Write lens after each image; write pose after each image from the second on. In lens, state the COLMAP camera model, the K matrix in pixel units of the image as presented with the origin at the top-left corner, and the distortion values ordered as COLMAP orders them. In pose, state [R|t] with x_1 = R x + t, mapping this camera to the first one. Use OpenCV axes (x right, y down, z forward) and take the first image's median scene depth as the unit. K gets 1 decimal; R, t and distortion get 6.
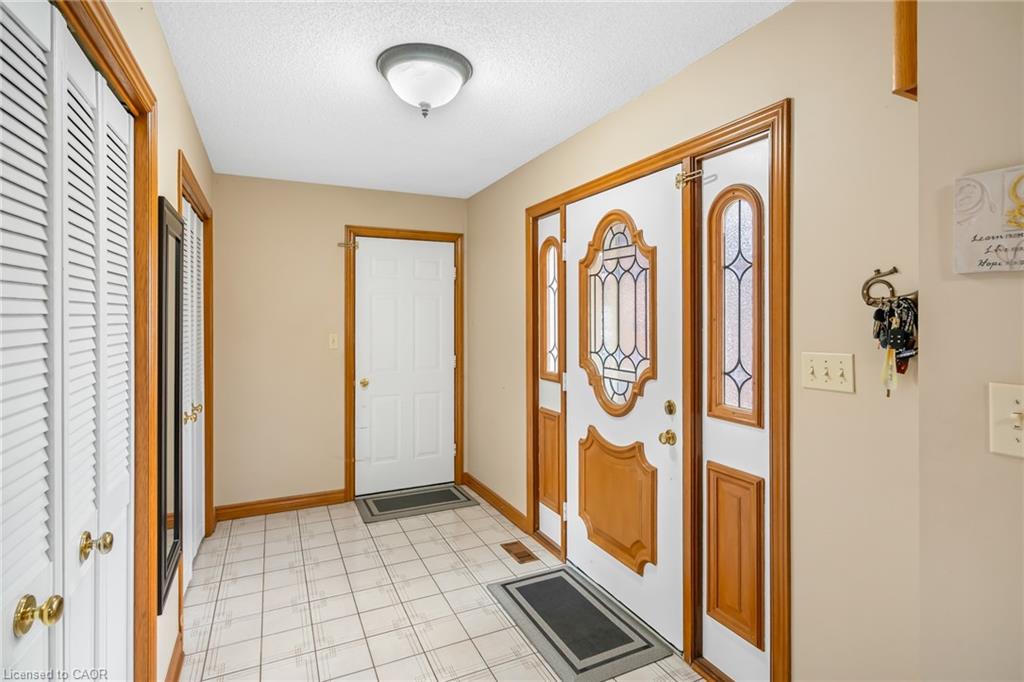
lens RADIAL K [[508.5, 0, 510.0], [0, 508.5, 315.1], [0, 0, 1]] dist [-0.000342, -0.000020]
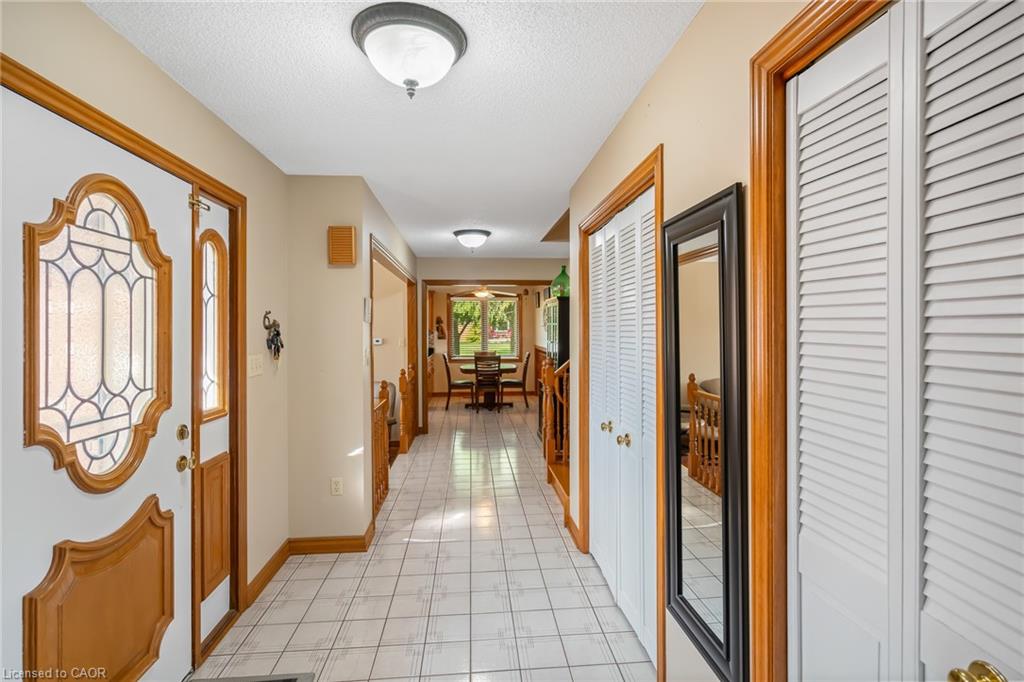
lens RADIAL K [[474.4, 0, 511.7], [0, 474.4, 329.0], [0, 0, 1]] dist [-0.000387, 0.000246]
pose [[-0.937480, 0.002281, 0.348032, -0.497443], [0.001540, 0.999996, -0.002406, -0.006668], [-0.348036, -0.001720, -0.937480, 1.403926]]
